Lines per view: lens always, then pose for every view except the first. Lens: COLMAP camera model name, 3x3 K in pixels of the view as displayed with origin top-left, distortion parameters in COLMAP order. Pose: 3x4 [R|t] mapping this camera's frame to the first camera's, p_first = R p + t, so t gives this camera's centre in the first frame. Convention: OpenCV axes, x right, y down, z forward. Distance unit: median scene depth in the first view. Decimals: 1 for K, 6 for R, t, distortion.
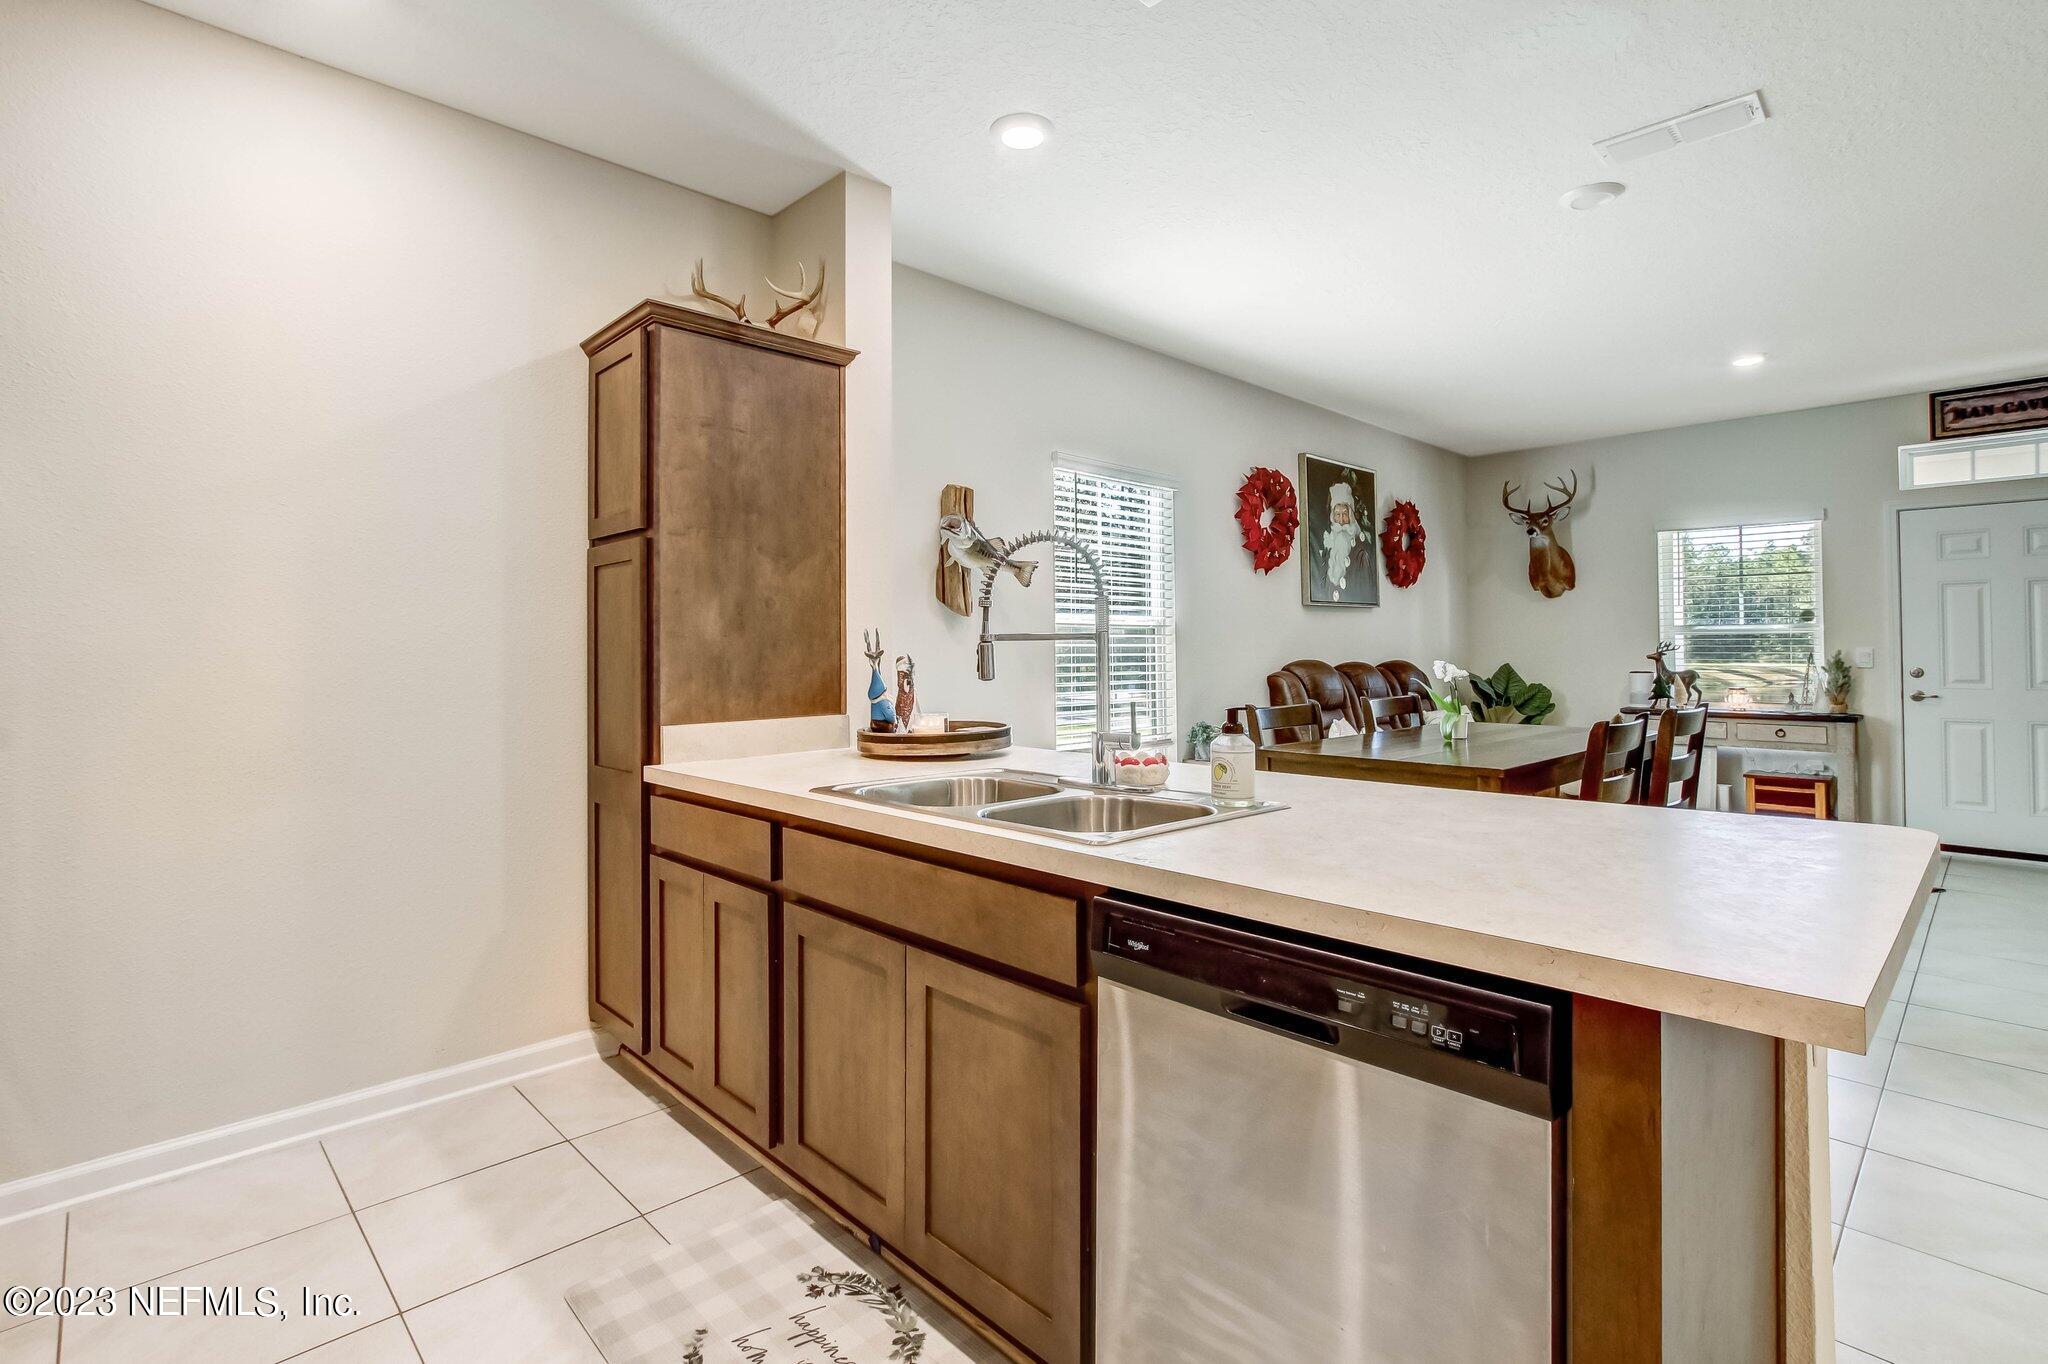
lens RADIAL K [[951.5, 0, 1020.0], [0, 951.5, 638.1], [0, 0, 1]] dist [-0.014407, 0.004813]
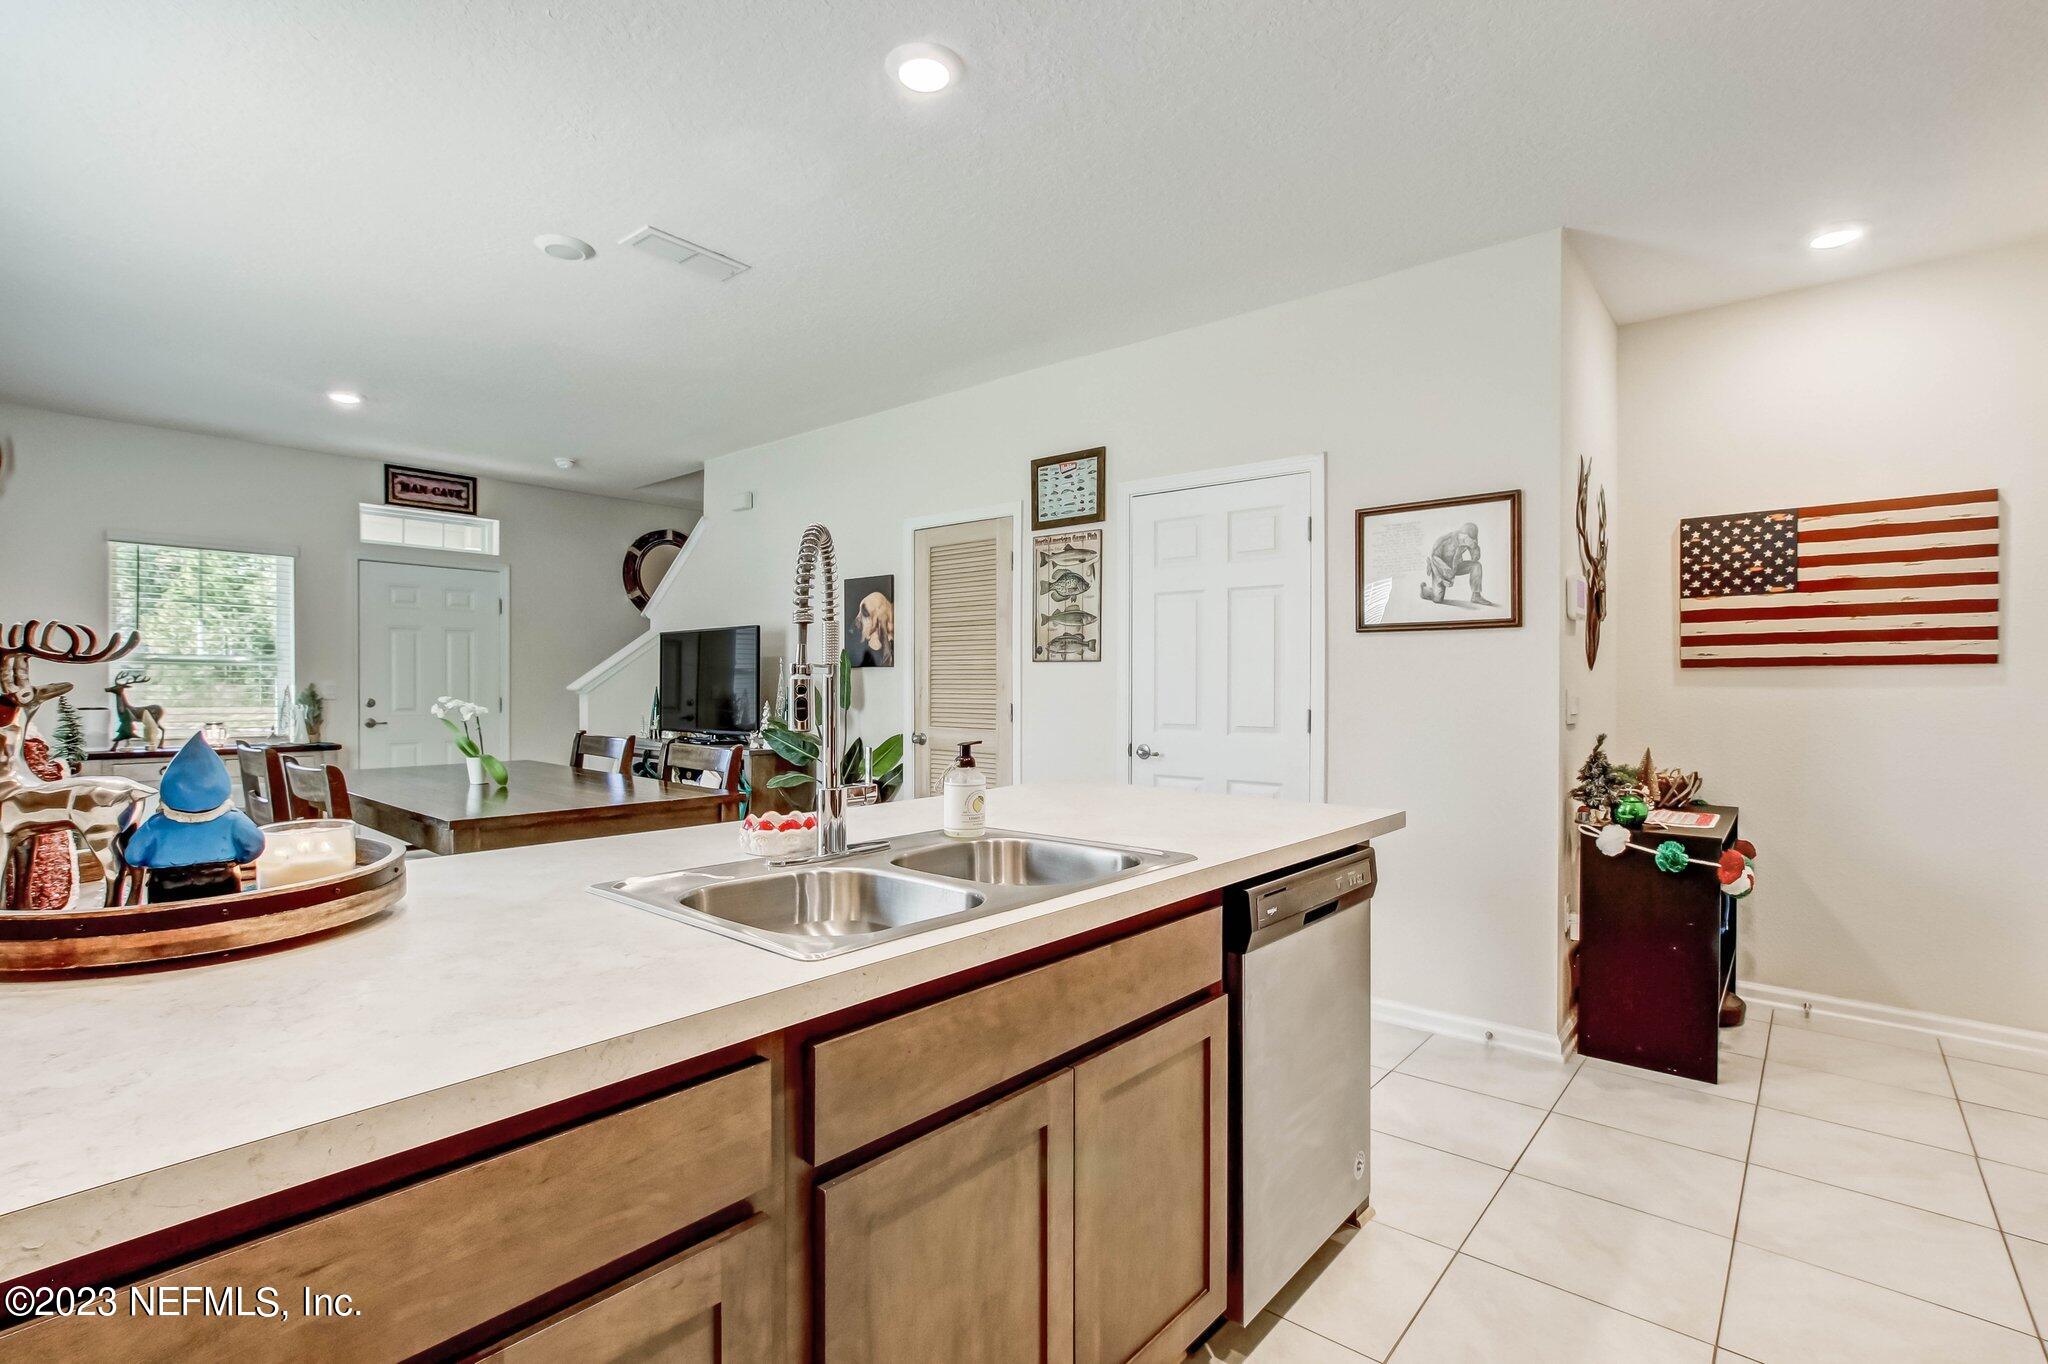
lens RADIAL K [[951.5, 0, 1002.7], [0, 951.5, 685.6], [0, 0, 1]] dist [-0.014407, 0.004813]
pose [[-0.091654, 0.001242, 0.995790, -0.265968], [-0.019158, 0.999812, -0.003010, 0.004139], [-0.995607, -0.019353, -0.091613, 0.339661]]
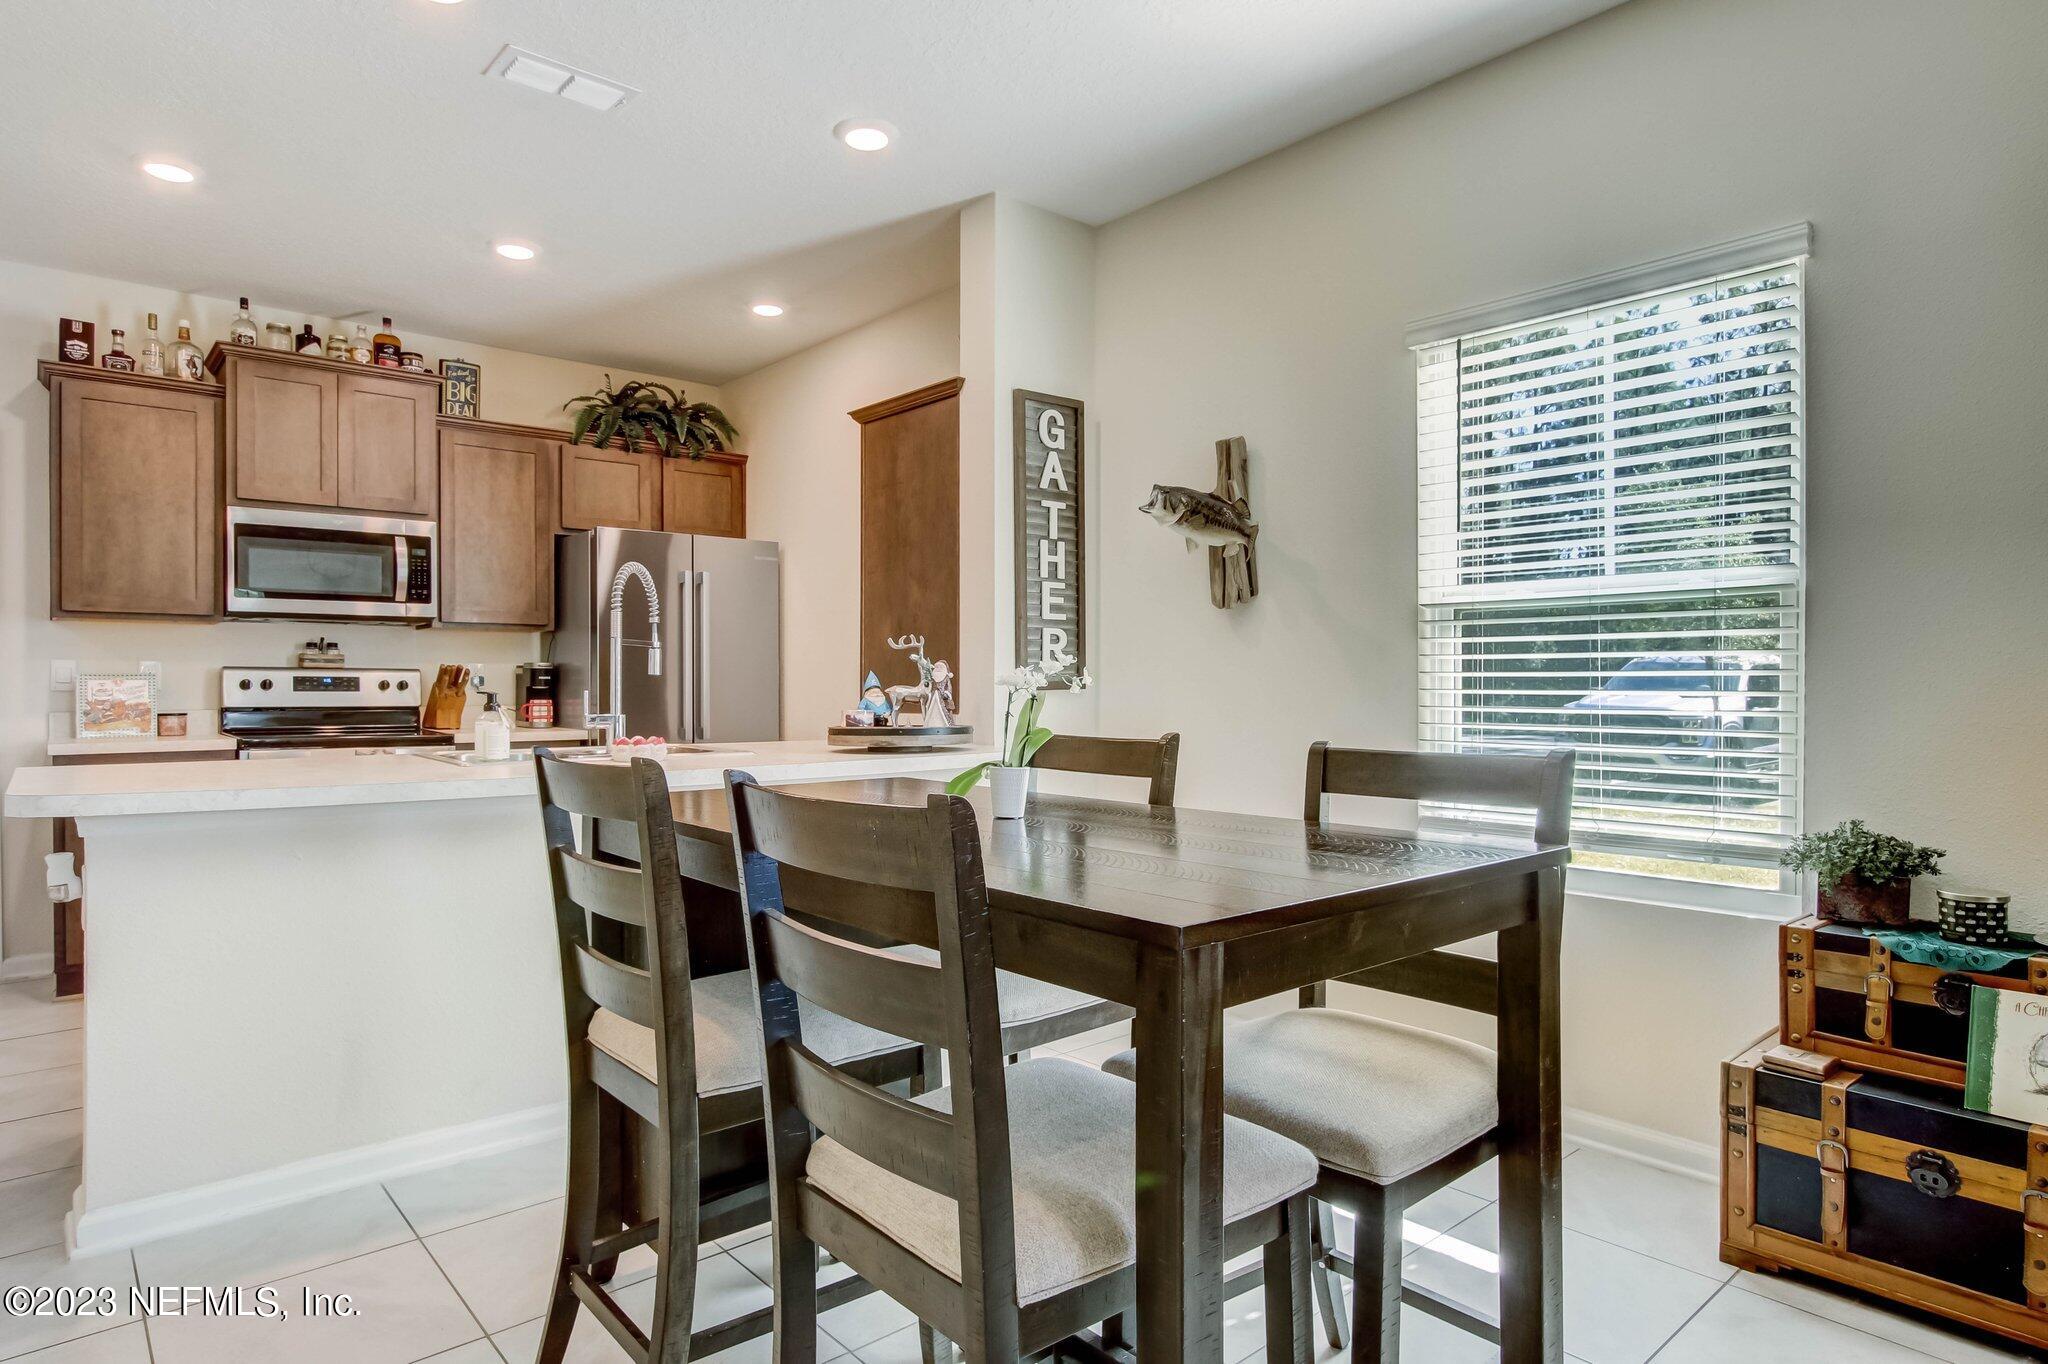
lens RADIAL K [[1148.3, 0, 1009.4], [0, 1148.3, 689.5], [0, 0, 1]] dist [-0.015787, 0.005328]
pose [[-0.049996, 0.011121, -0.998688, 0.586144], [0.016219, 0.999815, 0.010322, 0.020514], [0.998618, -0.015681, -0.050167, 0.581770]]
